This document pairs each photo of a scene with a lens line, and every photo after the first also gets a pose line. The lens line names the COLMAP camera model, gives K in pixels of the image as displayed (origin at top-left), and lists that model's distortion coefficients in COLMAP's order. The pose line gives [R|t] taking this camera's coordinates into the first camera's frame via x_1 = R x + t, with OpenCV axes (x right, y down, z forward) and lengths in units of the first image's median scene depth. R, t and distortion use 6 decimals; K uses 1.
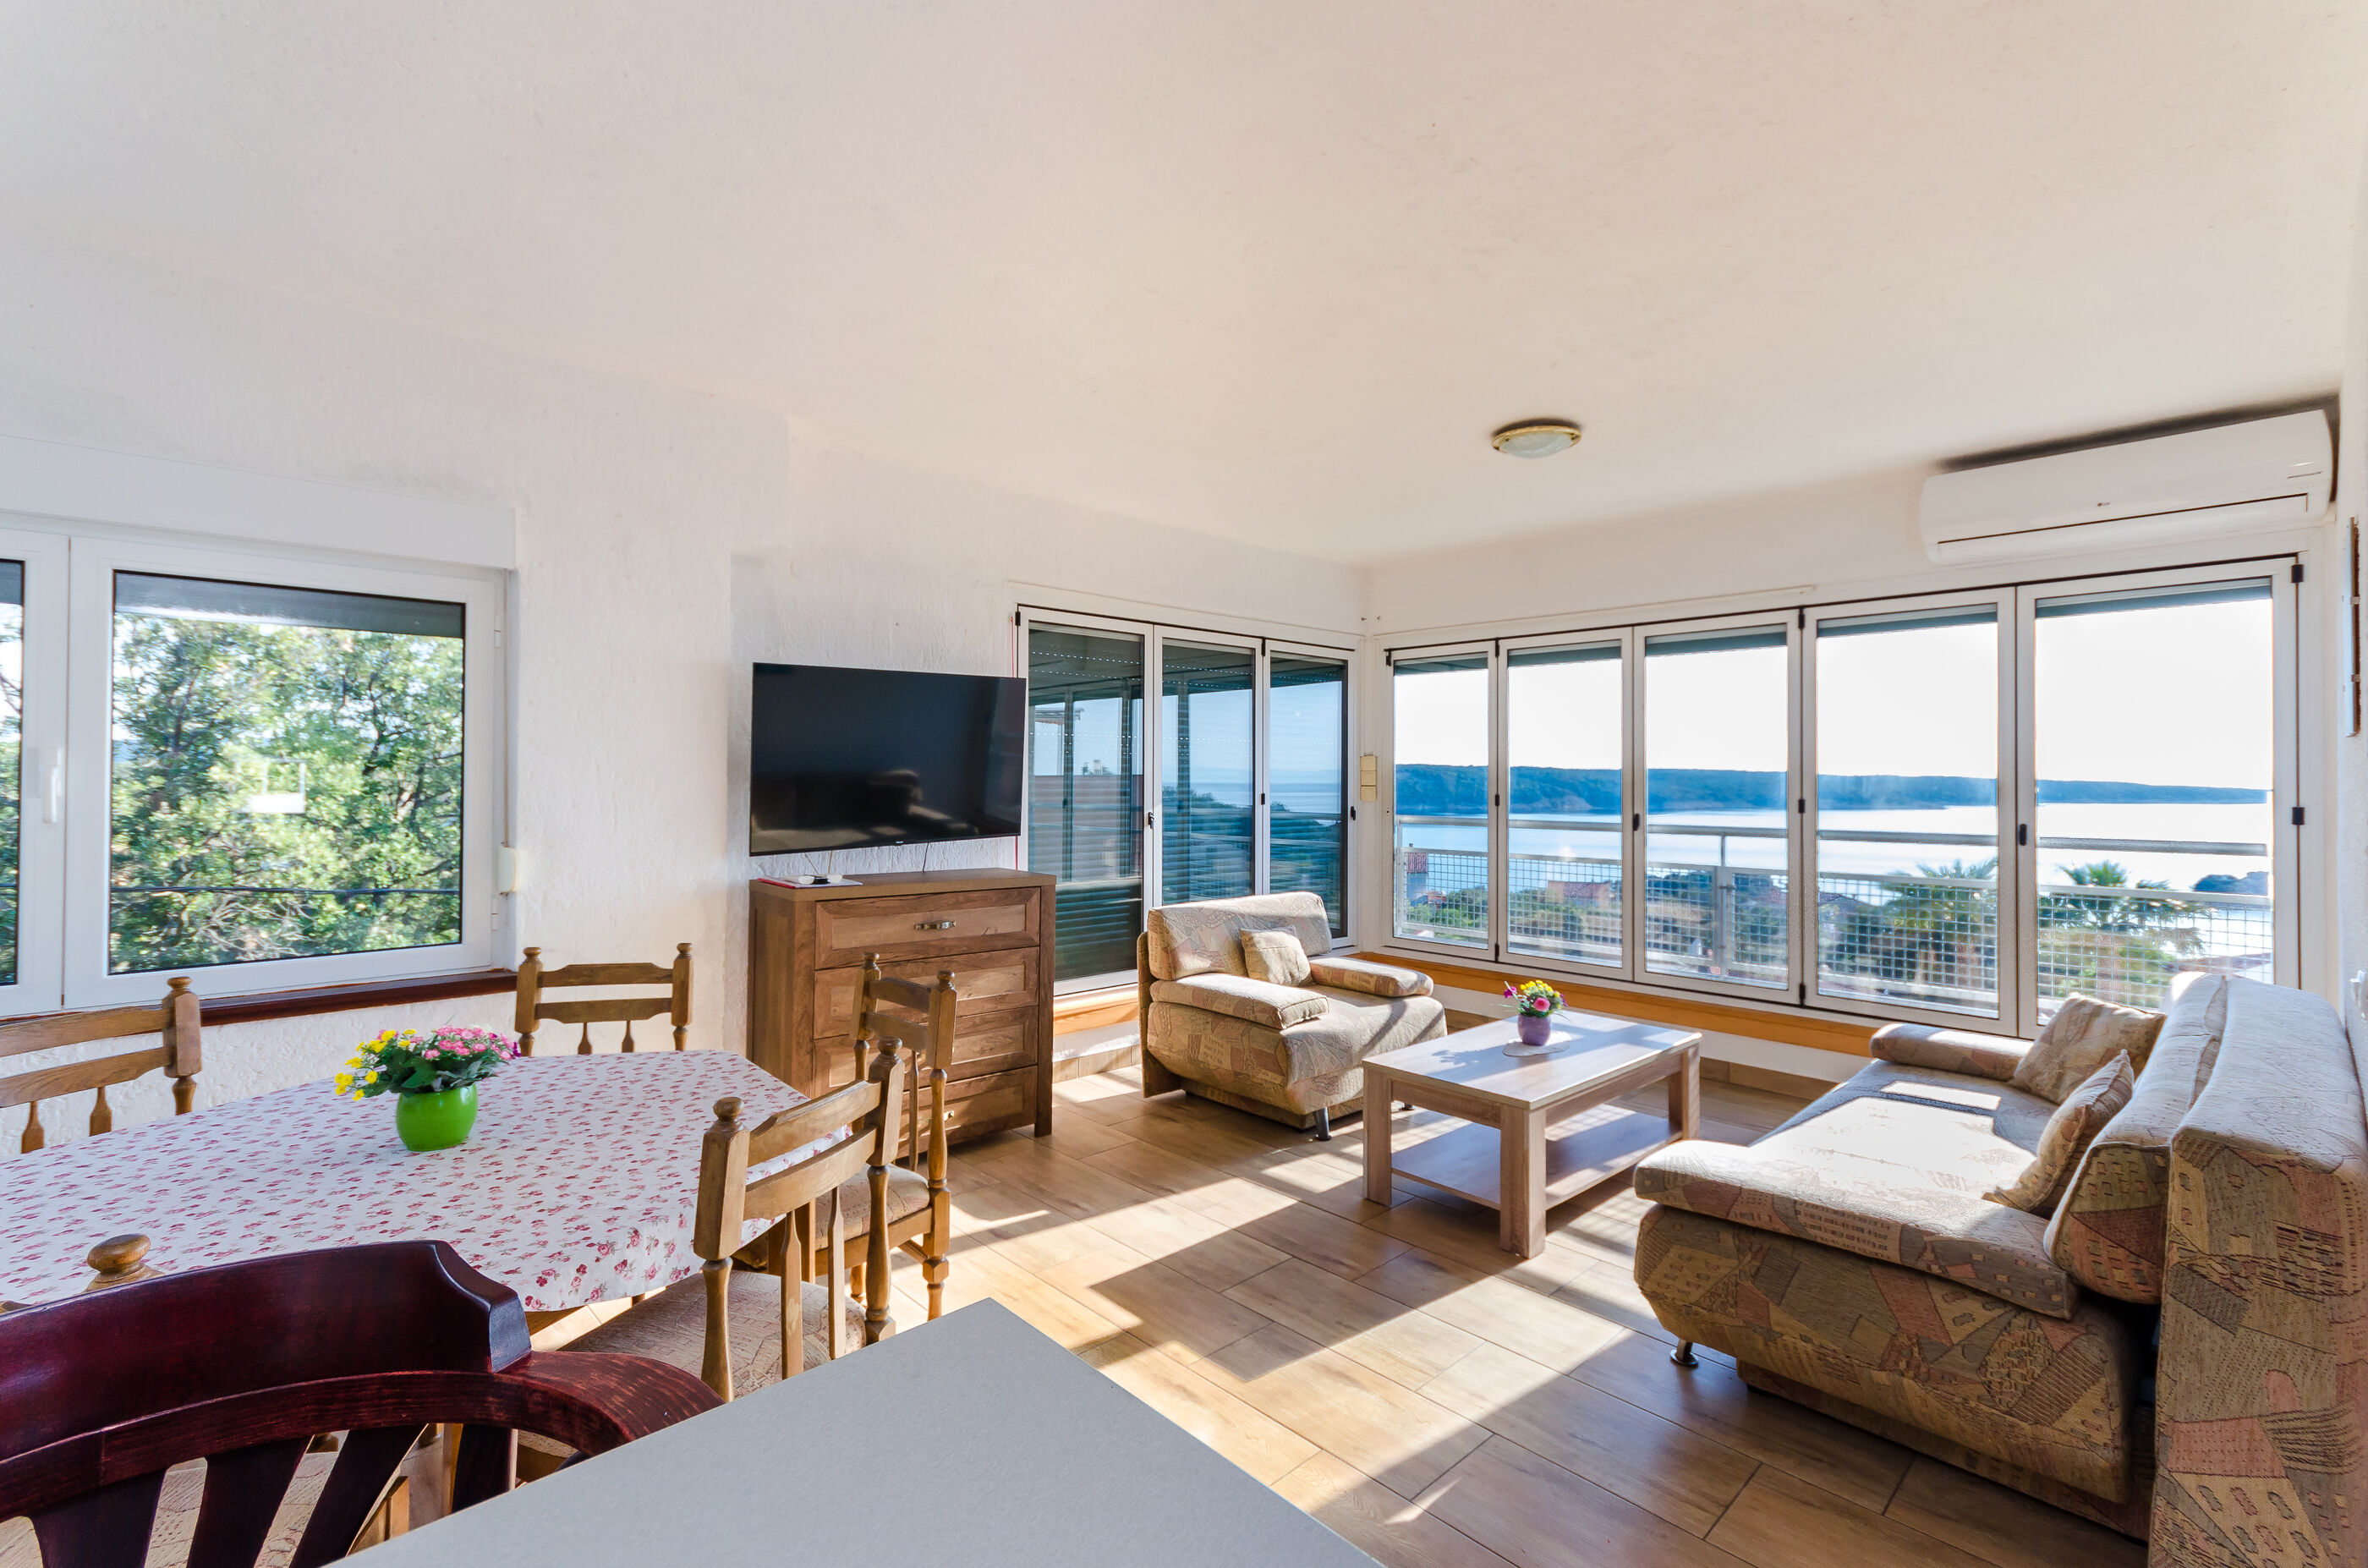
lens RADIAL K [[1038.6, 0, 1194.6], [0, 1038.6, 769.2], [0, 0, 1]] dist [0.001750, 0.004319]
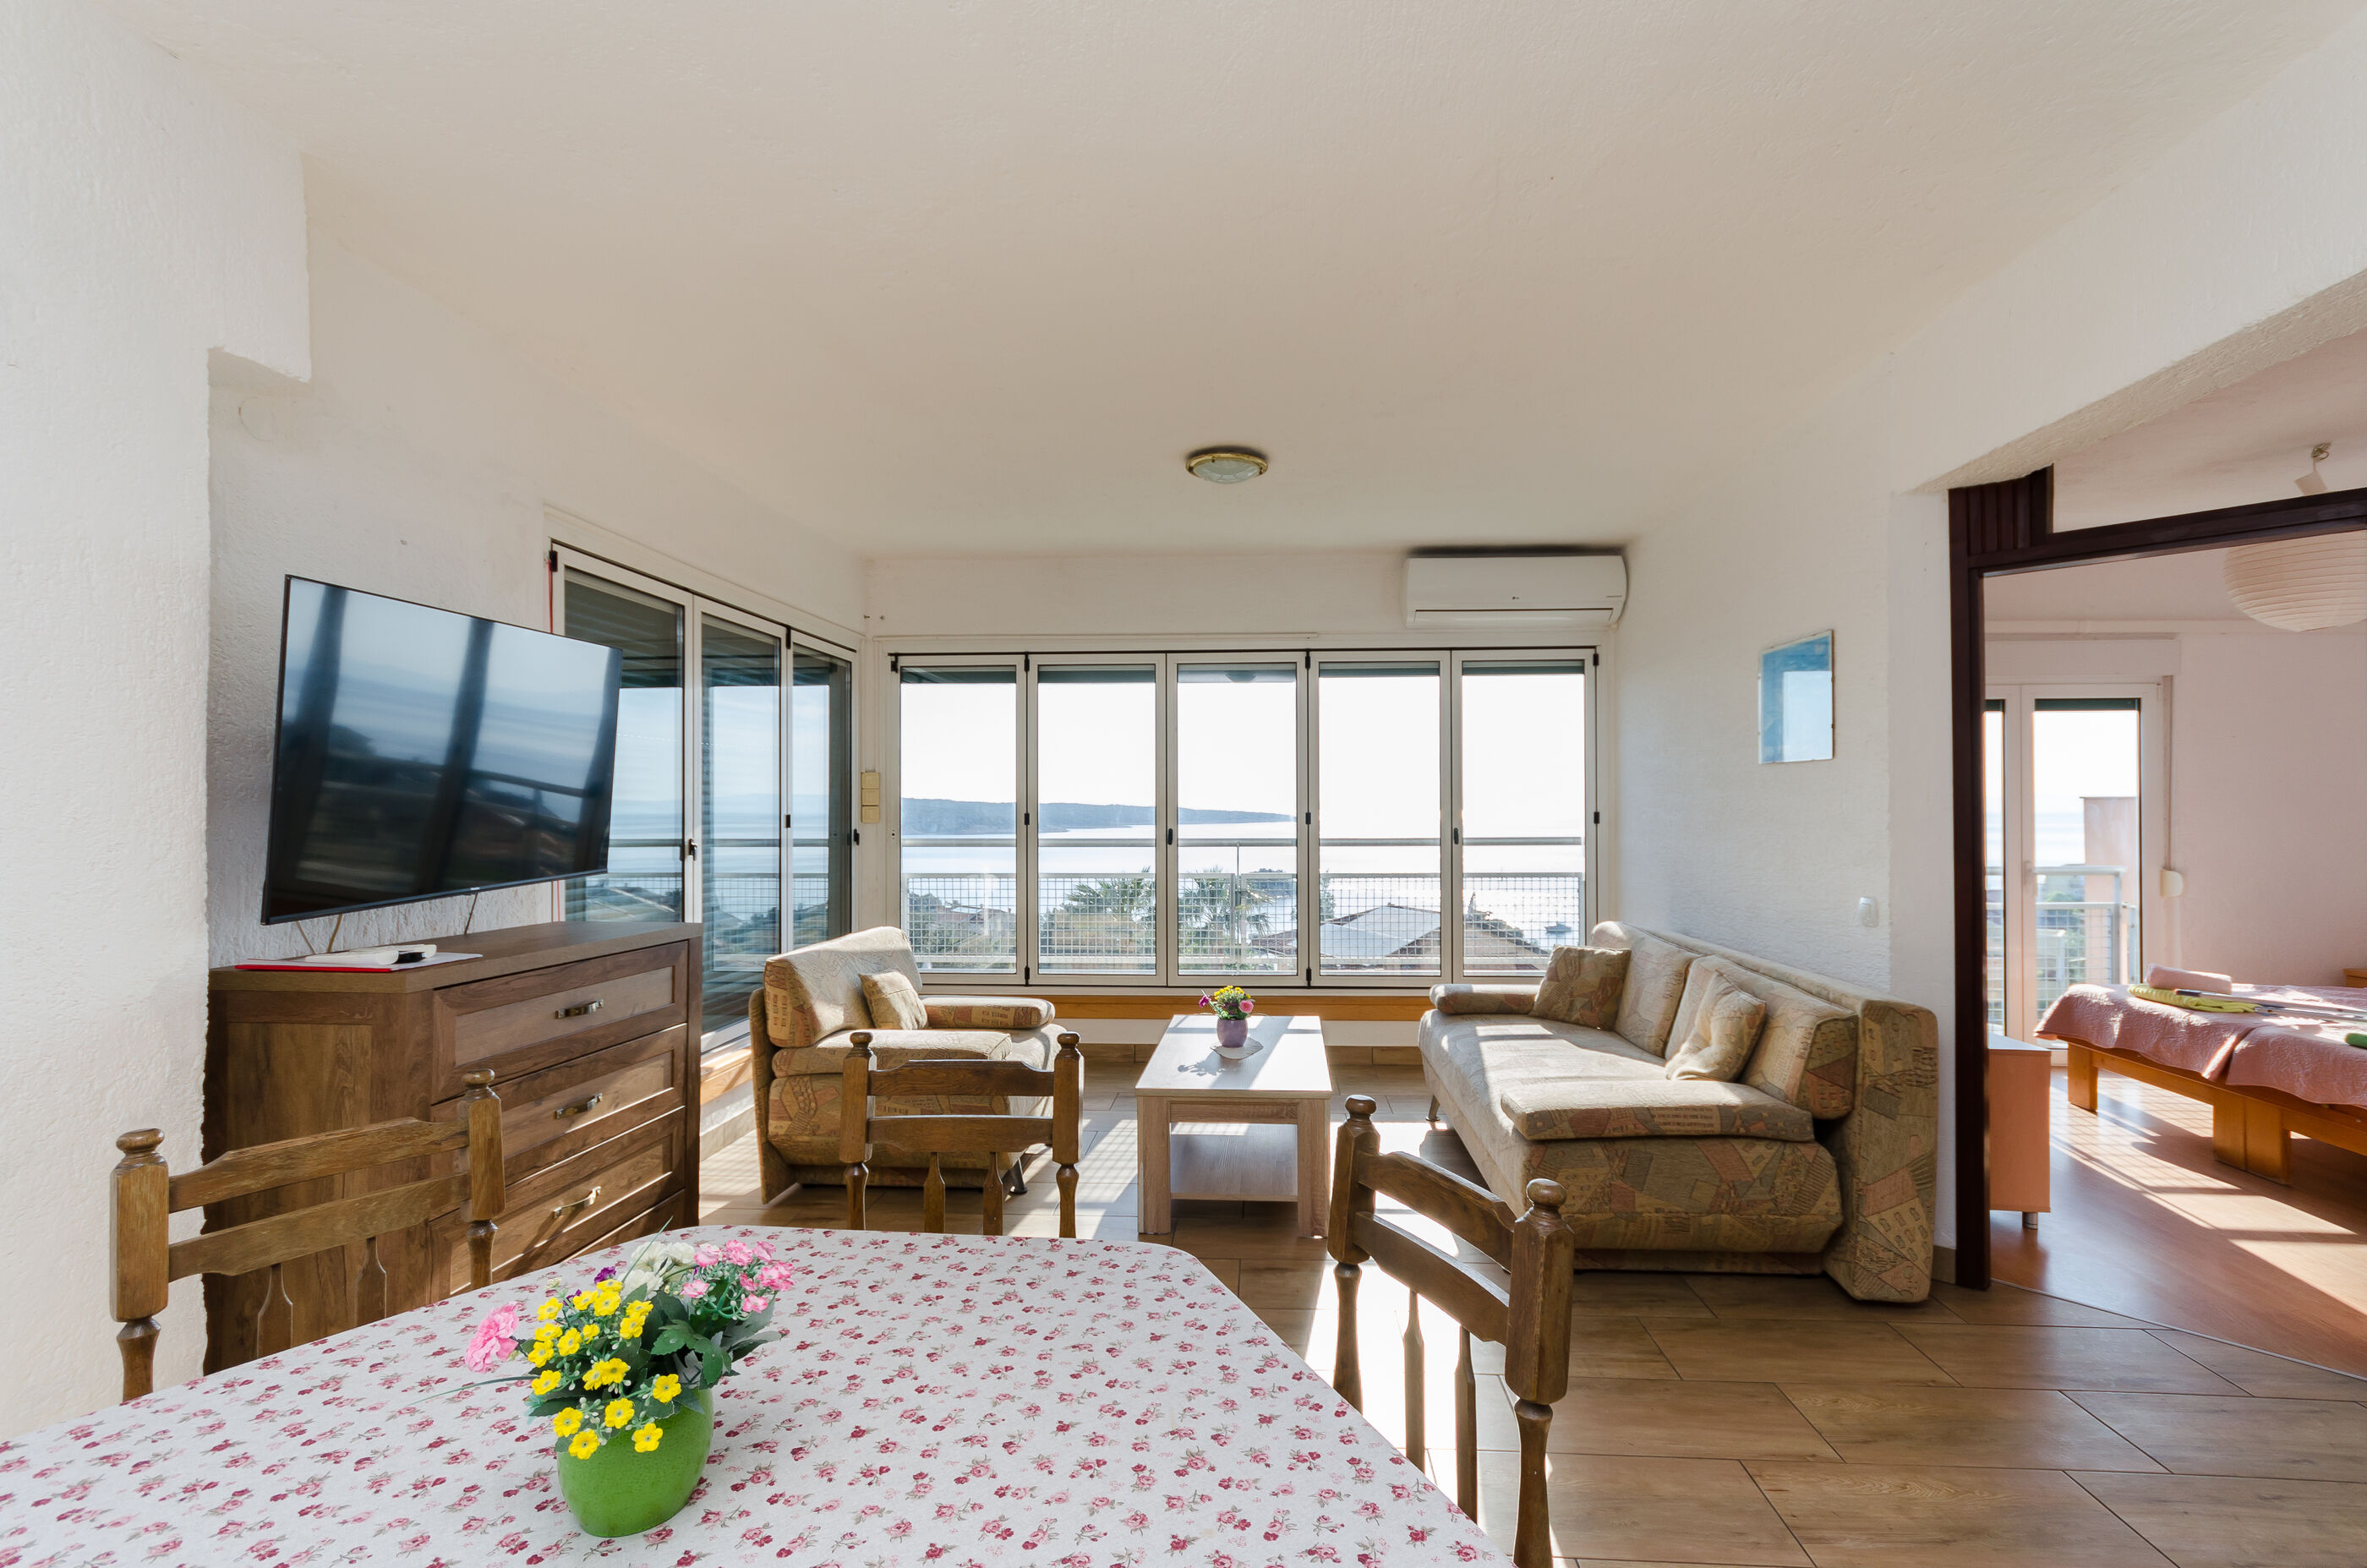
lens RADIAL K [[1077.7, 0, 1209.7], [0, 1077.7, 800.0], [0, 0, 1]] dist [0.009036, 0.001078]
pose [[0.732308, -0.001666, 0.680971, -0.412387], [-0.000629, 0.999995, 0.003124, 0.013827], [-0.680973, -0.002716, 0.732303, 0.212264]]
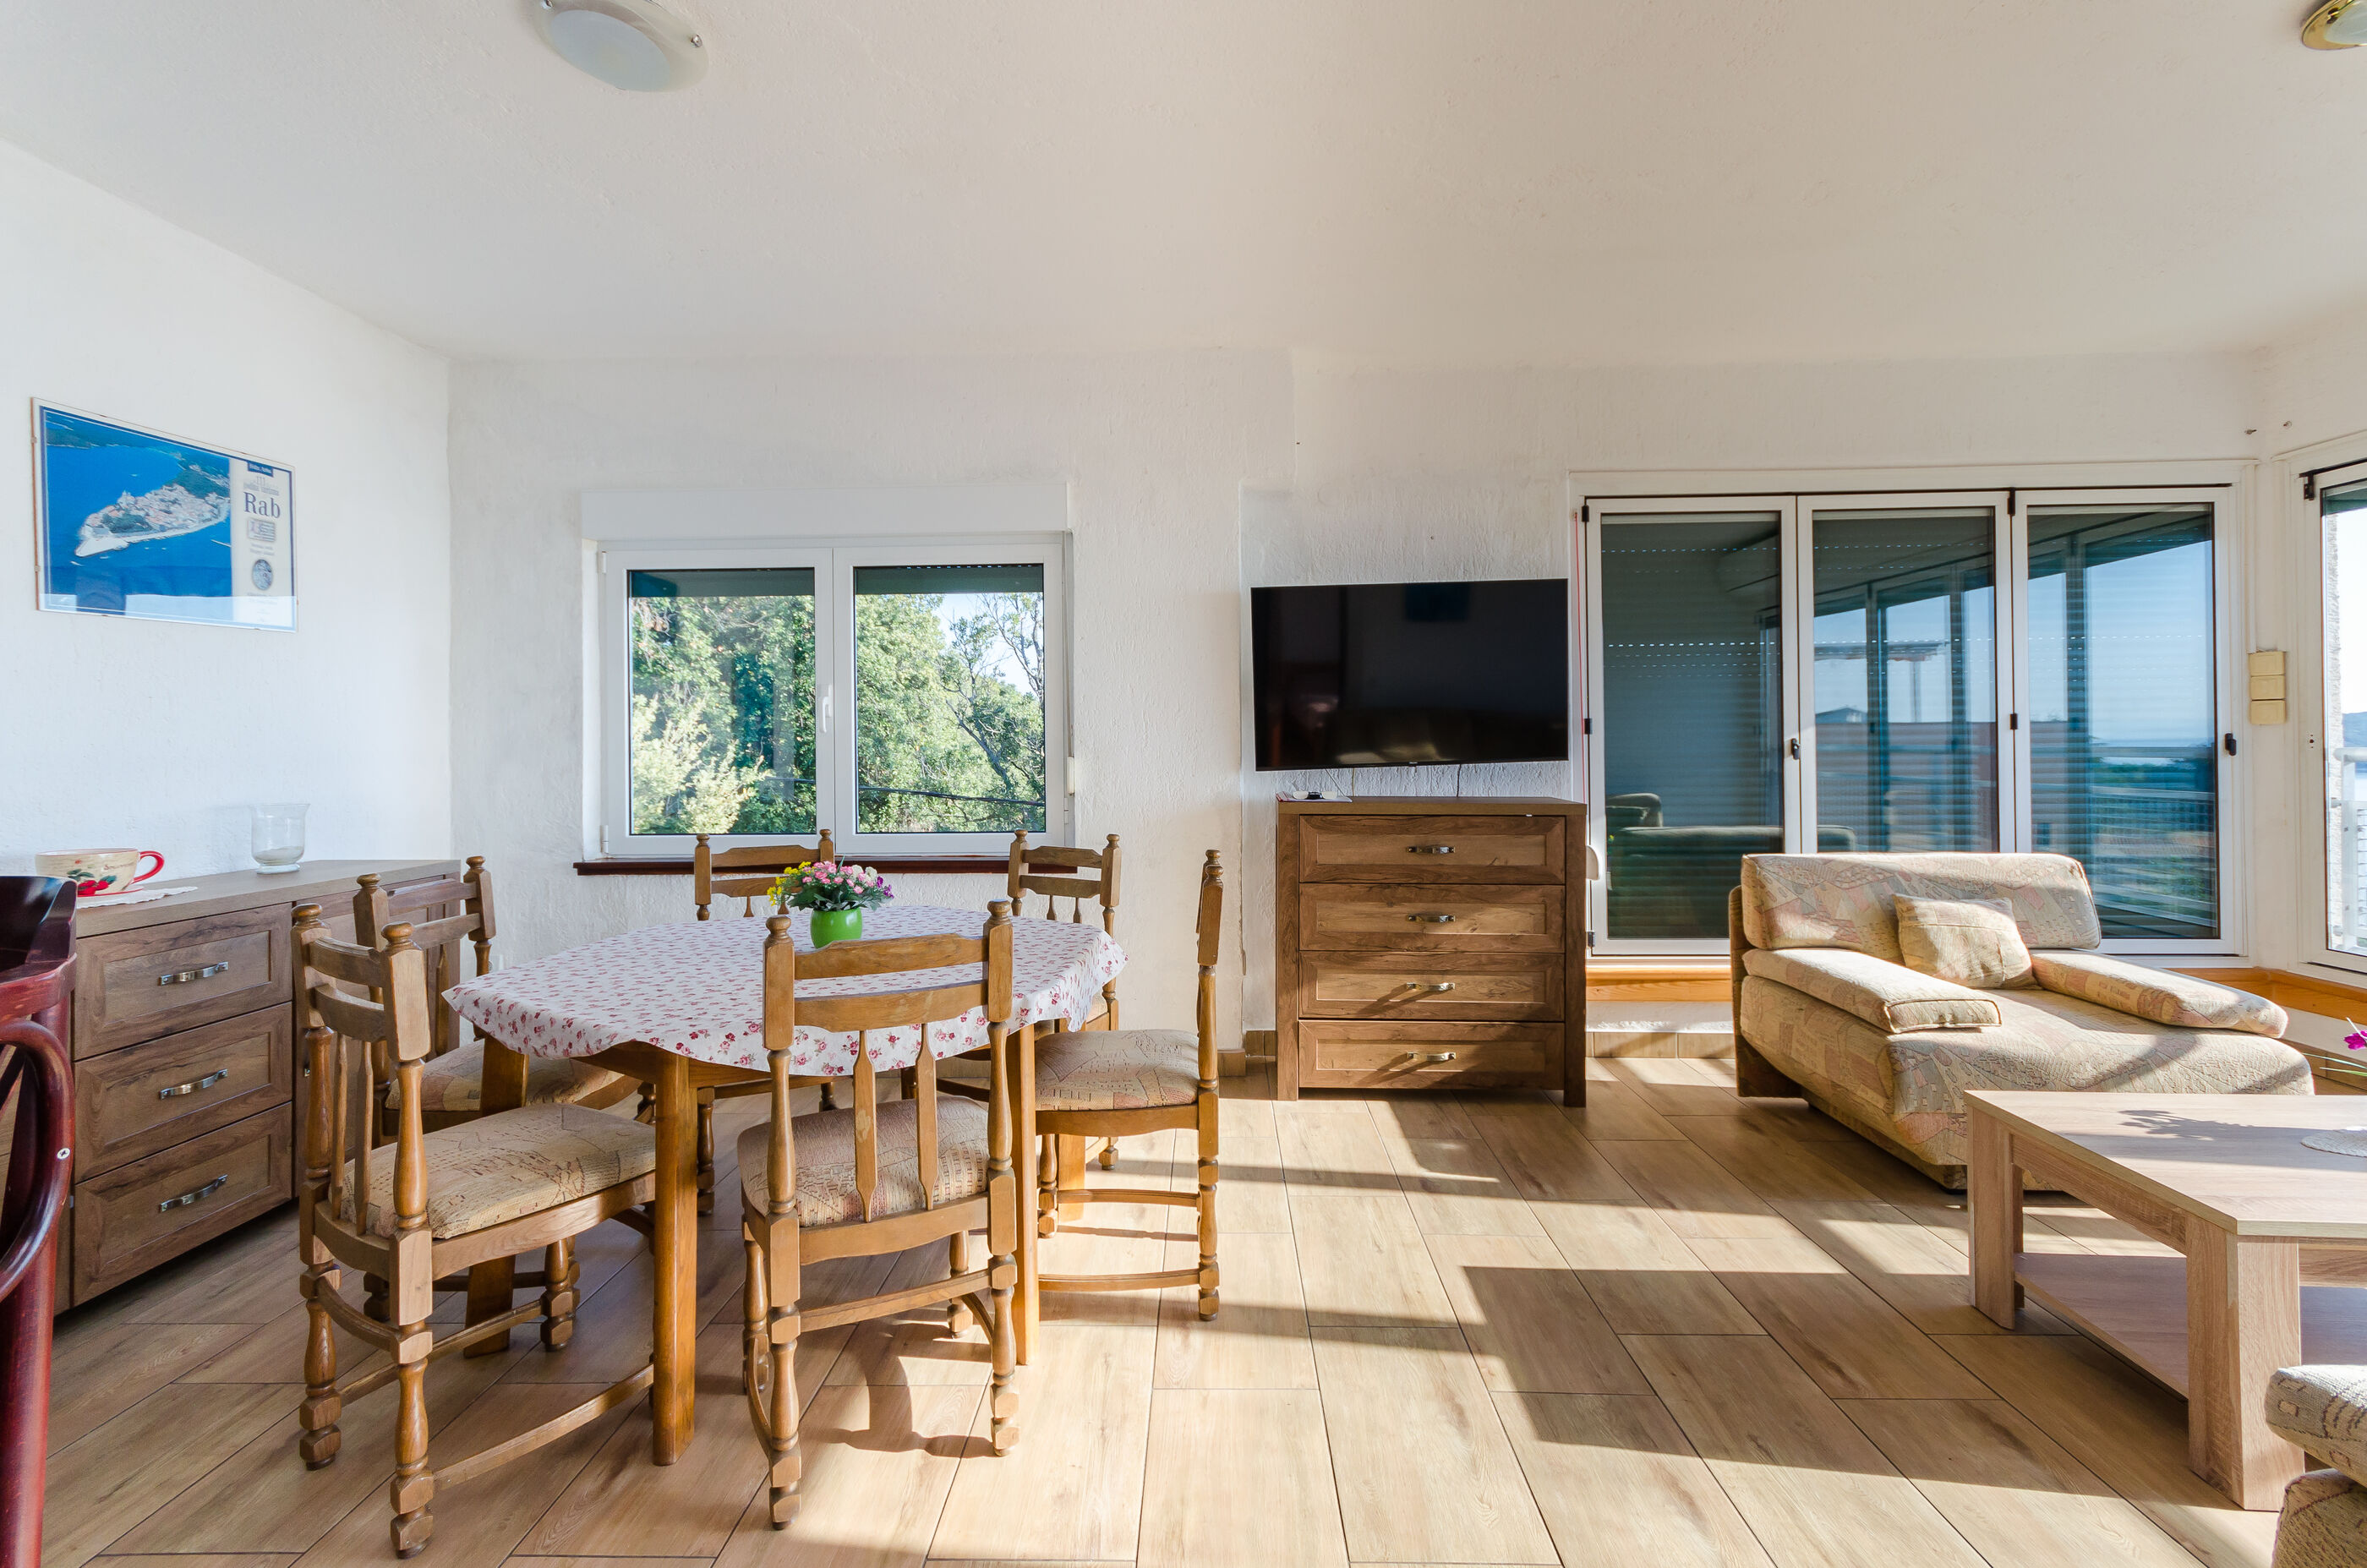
lens RADIAL K [[1043.1, 0, 1196.8], [0, 1043.1, 742.9], [0, 0, 1]] dist [0.005198, 0.000710]
pose [[0.711768, -0.011070, -0.702328, 0.253628], [0.018627, 0.999822, 0.003118, 0.046025], [0.702168, -0.015302, 0.711847, 0.179717]]
